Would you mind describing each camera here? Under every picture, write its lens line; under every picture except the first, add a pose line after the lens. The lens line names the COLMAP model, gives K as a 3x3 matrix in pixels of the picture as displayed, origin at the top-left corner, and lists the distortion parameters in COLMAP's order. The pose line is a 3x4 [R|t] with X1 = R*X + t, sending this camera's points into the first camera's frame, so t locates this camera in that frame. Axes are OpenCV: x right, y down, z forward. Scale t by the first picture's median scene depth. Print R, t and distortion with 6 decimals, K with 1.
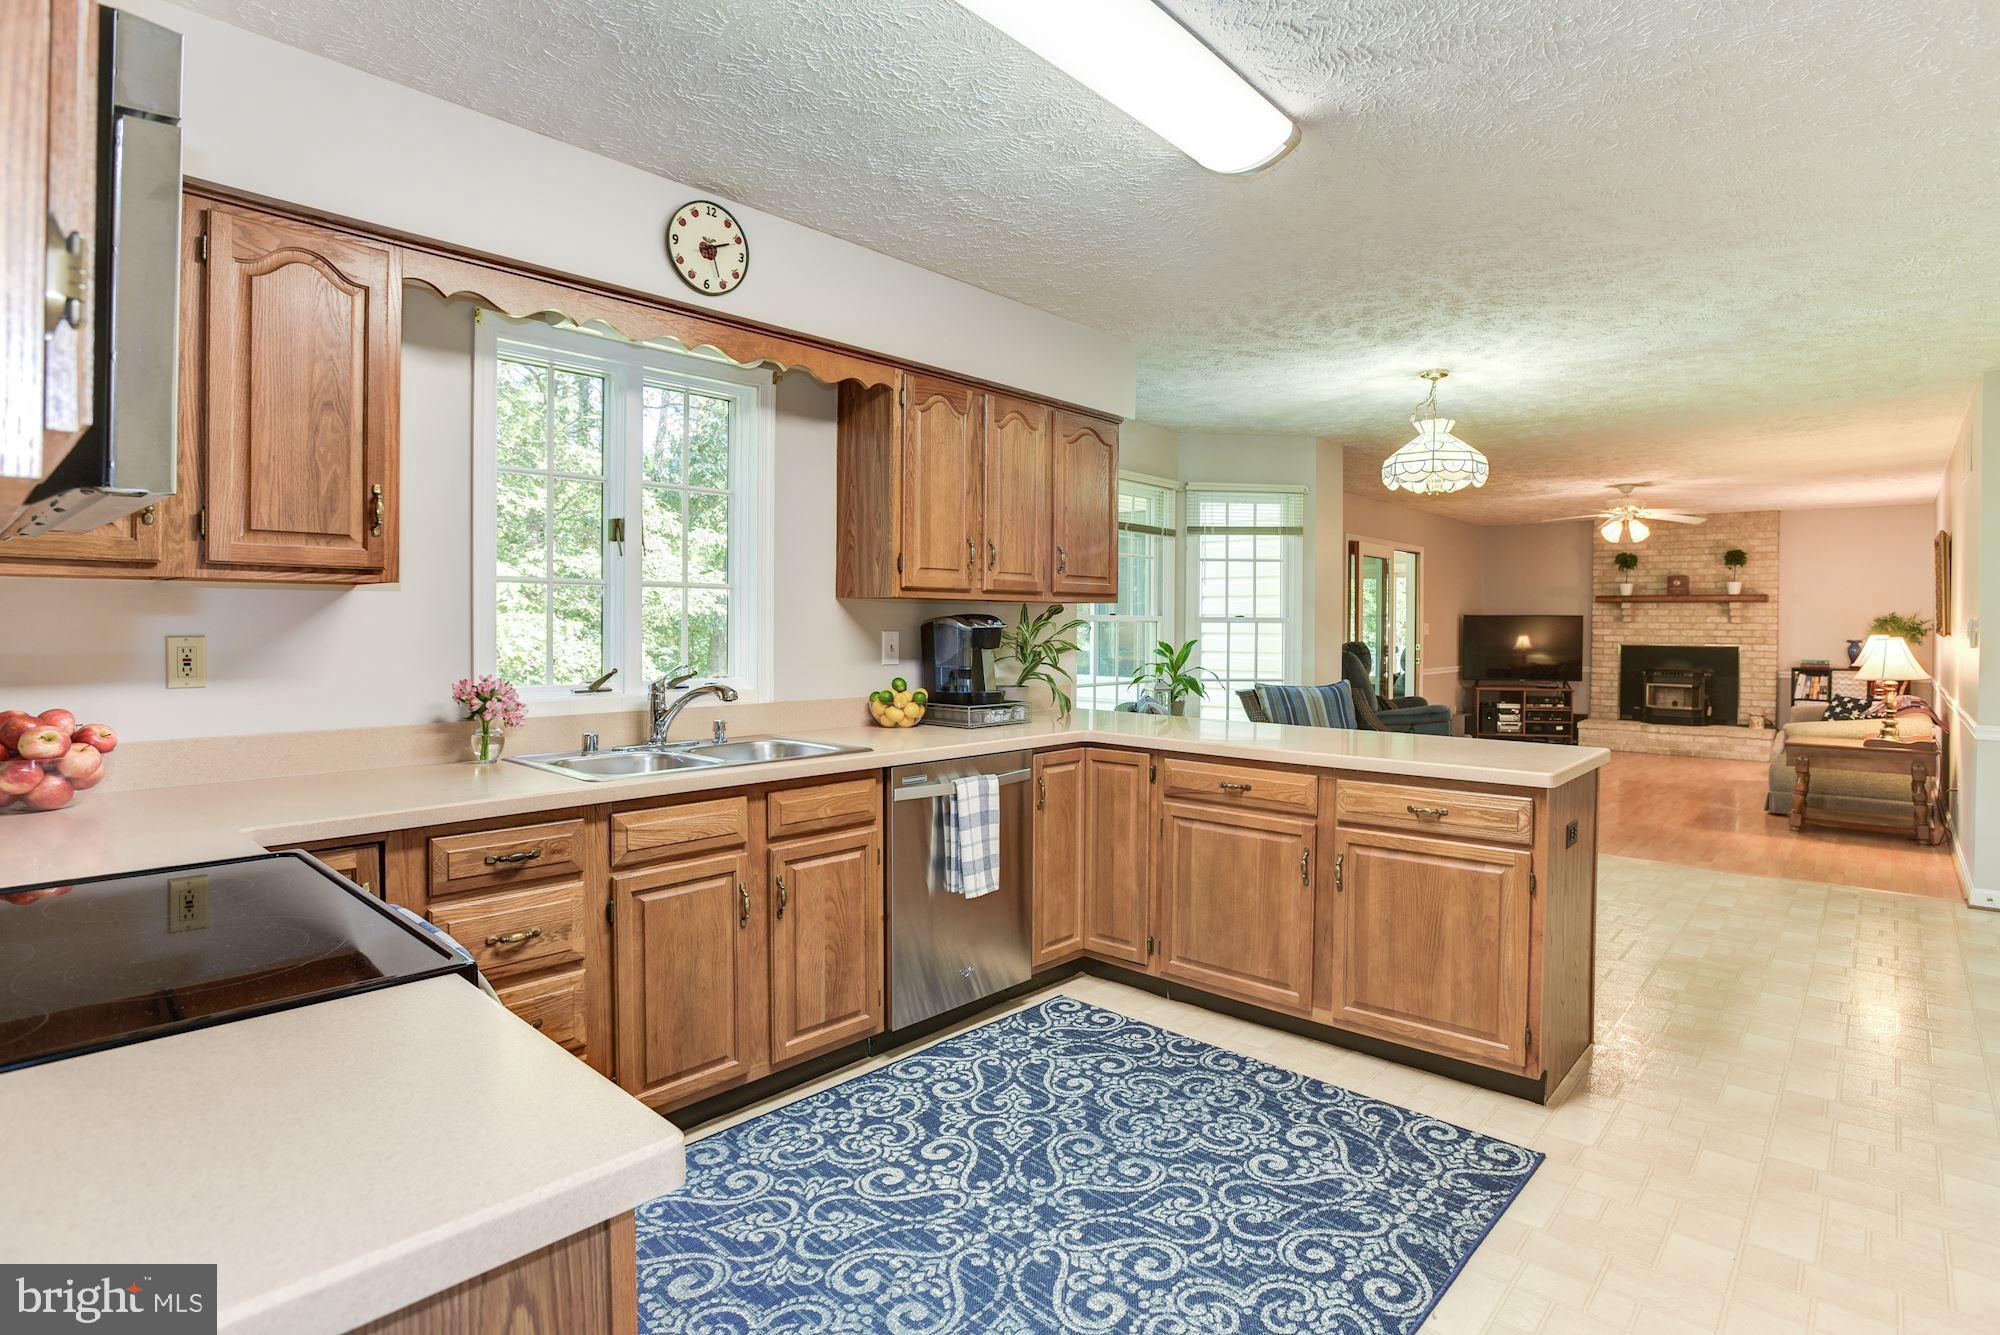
lens RADIAL K [[945.9, 0, 1075.2], [0, 945.9, 638.5], [0, 0, 1]] dist [-0.053364, 0.010360]
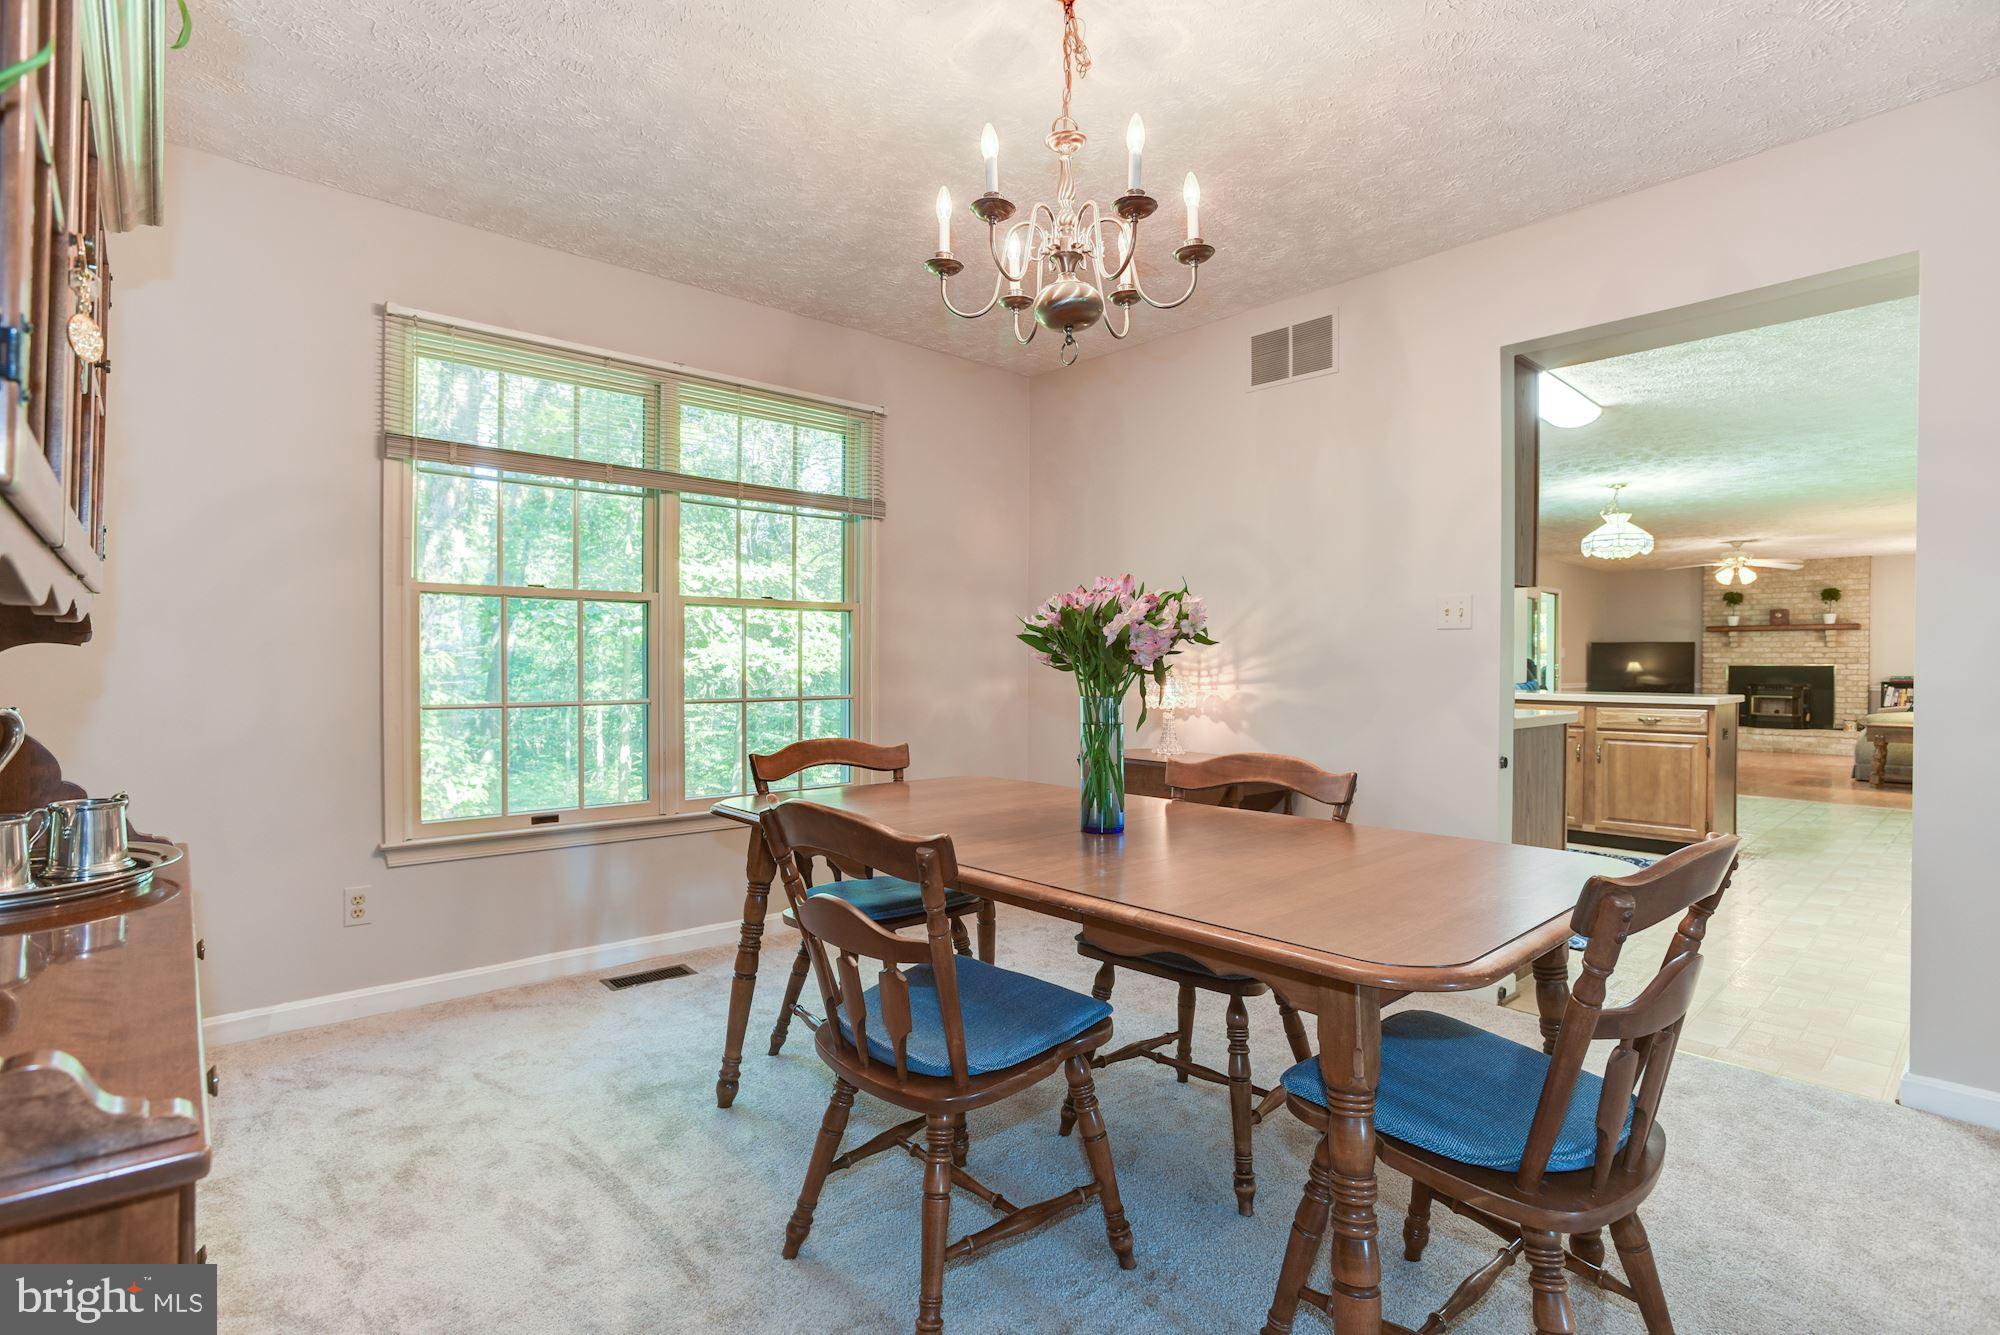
lens RADIAL K [[956.6, 0, 1003.0], [0, 956.6, 675.5], [0, 0, 1]] dist [-0.003824, -0.000676]
pose [[0.994595, 0.000647, -0.103824, -0.770238], [-0.001429, 0.999971, -0.007455, 0.096881], [0.103816, 0.007563, 0.994568, -1.162813]]
